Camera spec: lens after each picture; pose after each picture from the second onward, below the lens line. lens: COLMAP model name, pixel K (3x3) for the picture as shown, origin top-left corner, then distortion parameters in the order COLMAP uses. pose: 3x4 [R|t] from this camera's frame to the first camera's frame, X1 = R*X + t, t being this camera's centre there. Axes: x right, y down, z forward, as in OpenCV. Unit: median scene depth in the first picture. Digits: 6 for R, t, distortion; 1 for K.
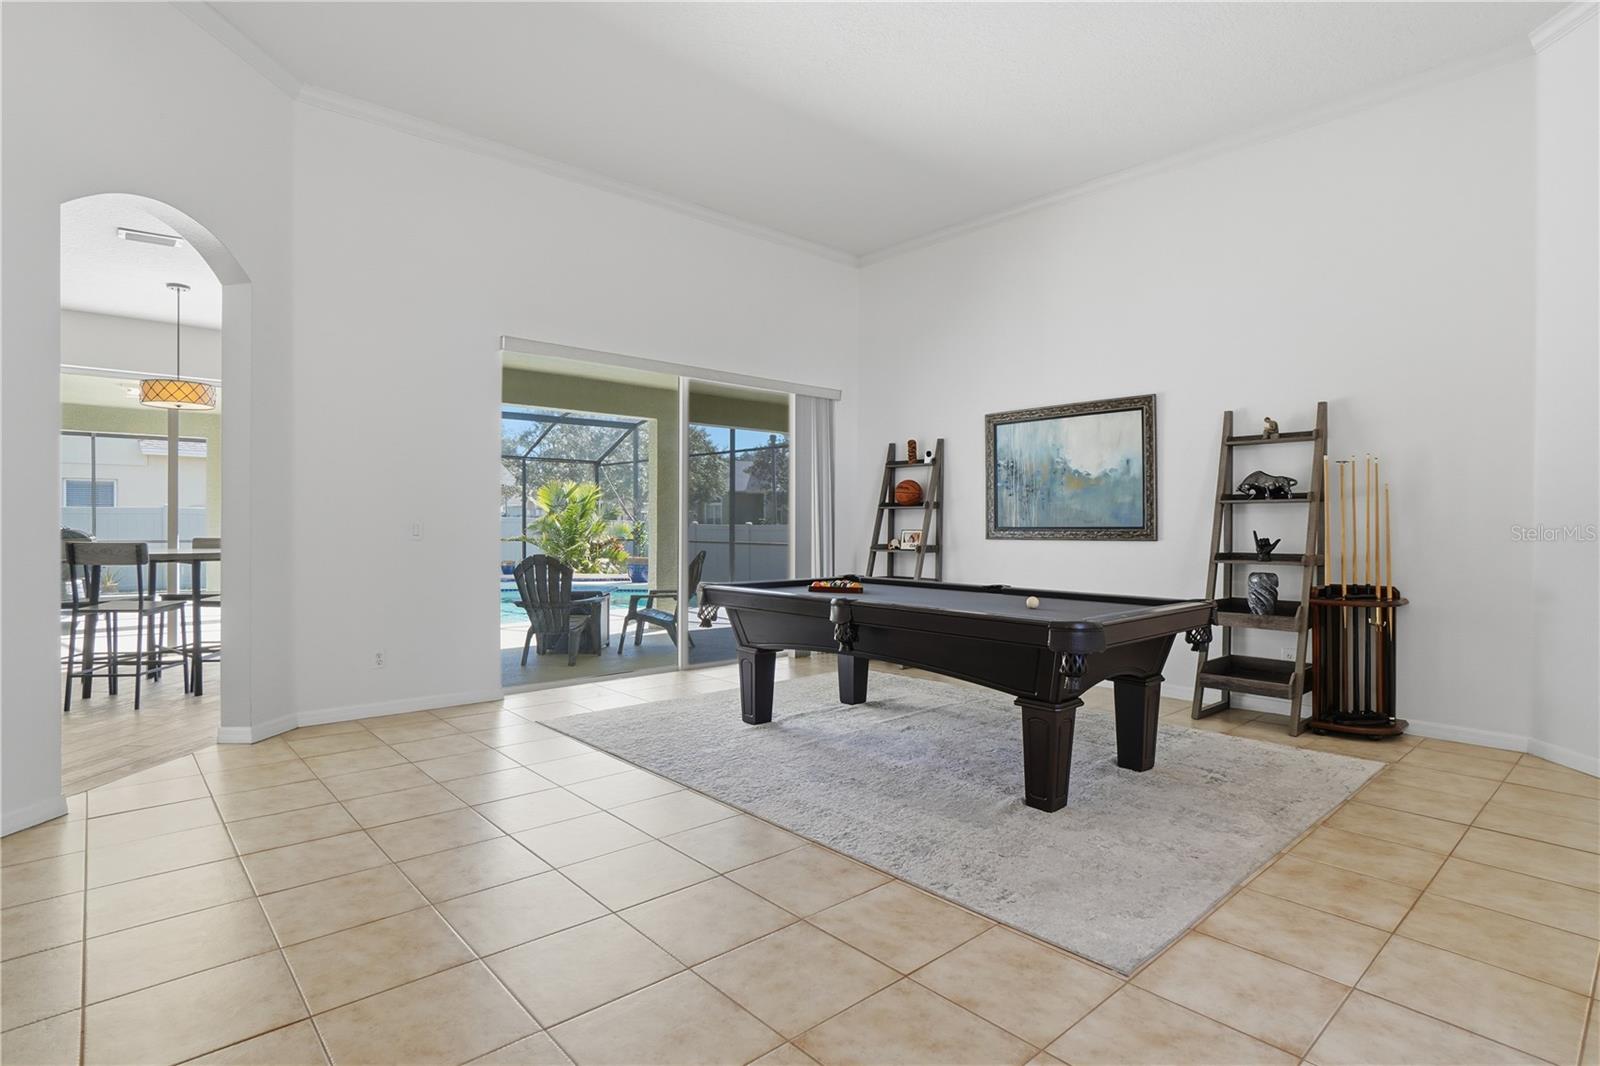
lens RADIAL K [[797.7, 0, 807.6], [0, 797.7, 533.6], [0, 0, 1]] dist [-0.020553, 0.003406]
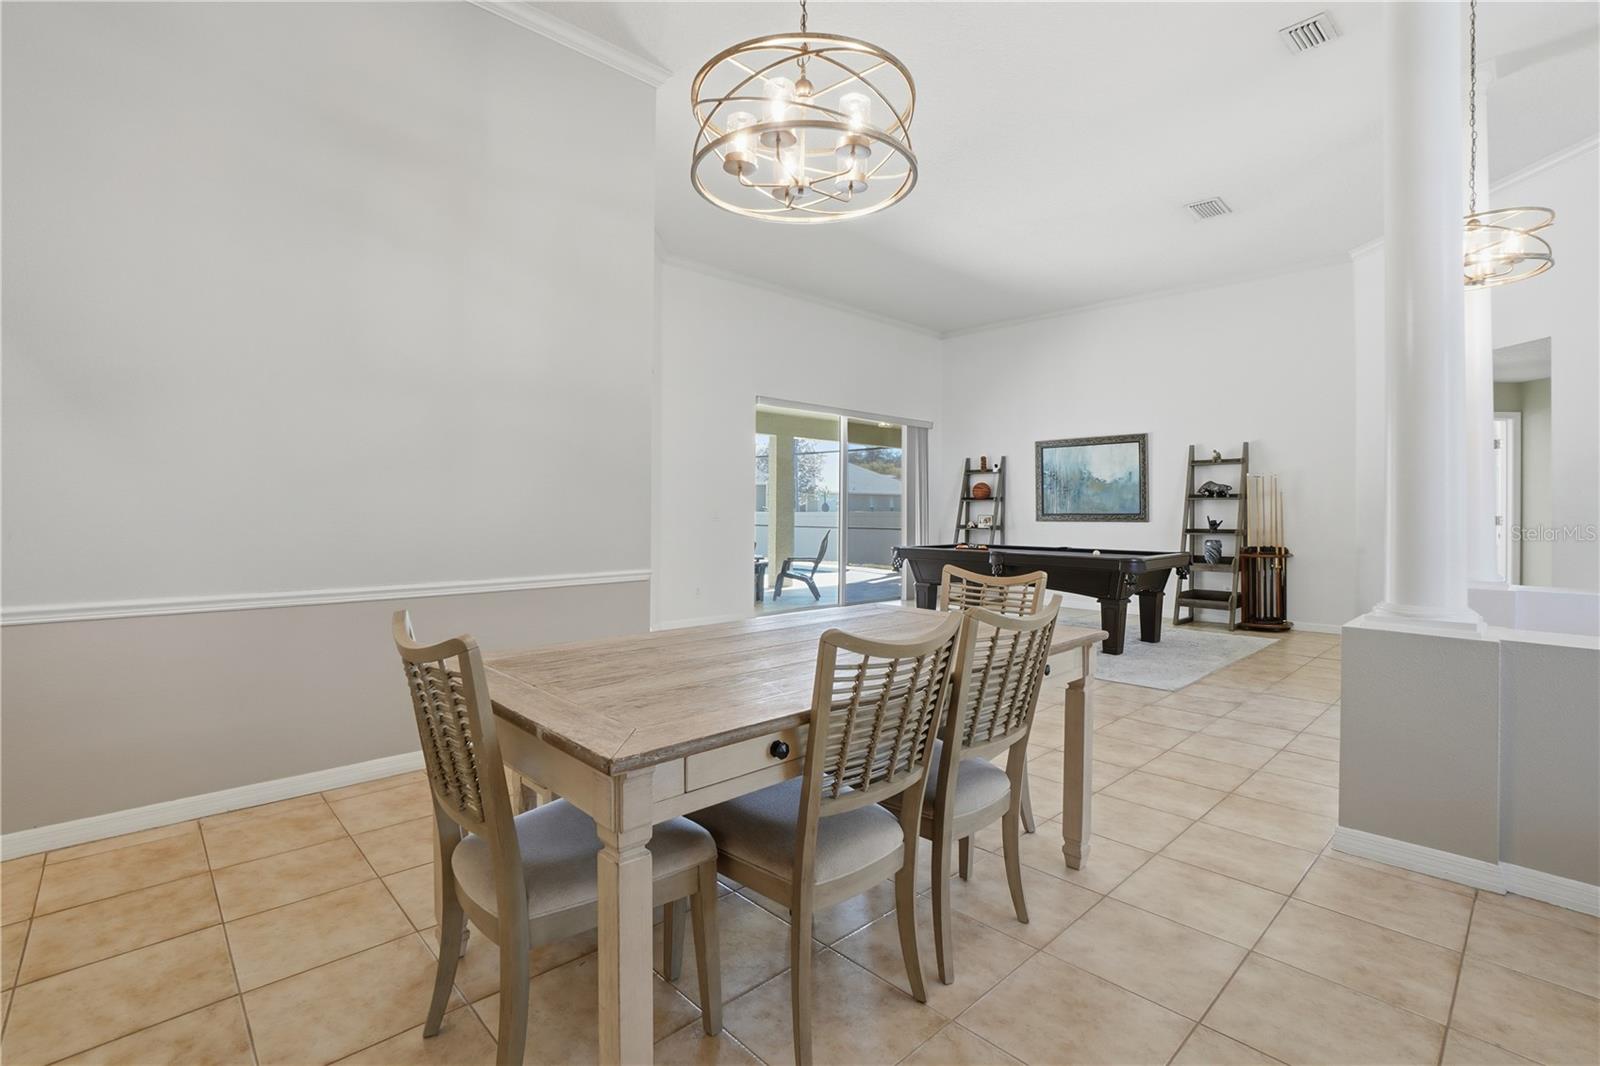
lens RADIAL K [[720.5, 0, 805.2], [0, 720.5, 511.0], [0, 0, 1]] dist [-0.042975, 0.008659]
pose [[0.999610, 0.003620, 0.027692, -0.356548], [-0.003252, 0.999906, -0.013332, 0.009509], [-0.027737, 0.013237, 0.999528, -0.524616]]
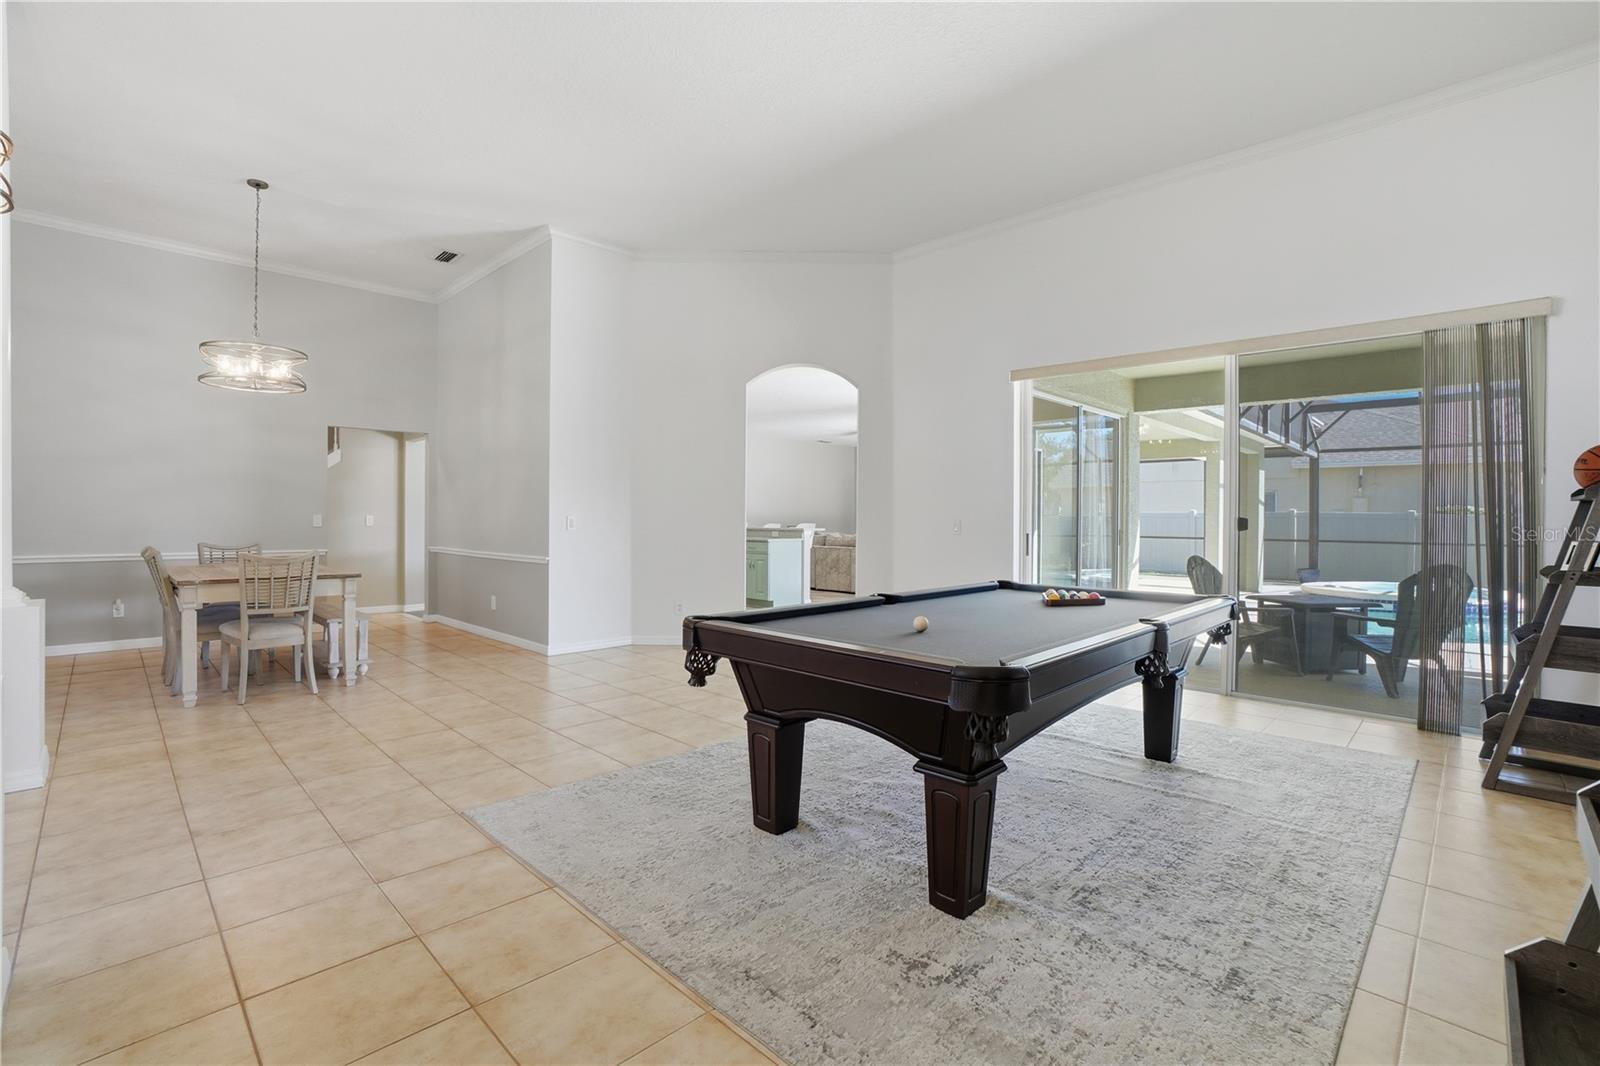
lens RADIAL K [[720.5, 0, 801.7], [0, 720.5, 523.5], [0, 0, 1]] dist [-0.042975, 0.008659]
pose [[0.068503, 0.009248, -0.997608, 0.755918], [-0.021594, 0.999737, 0.007785, -0.012689], [0.997417, 0.021009, 0.068684, 0.643585]]
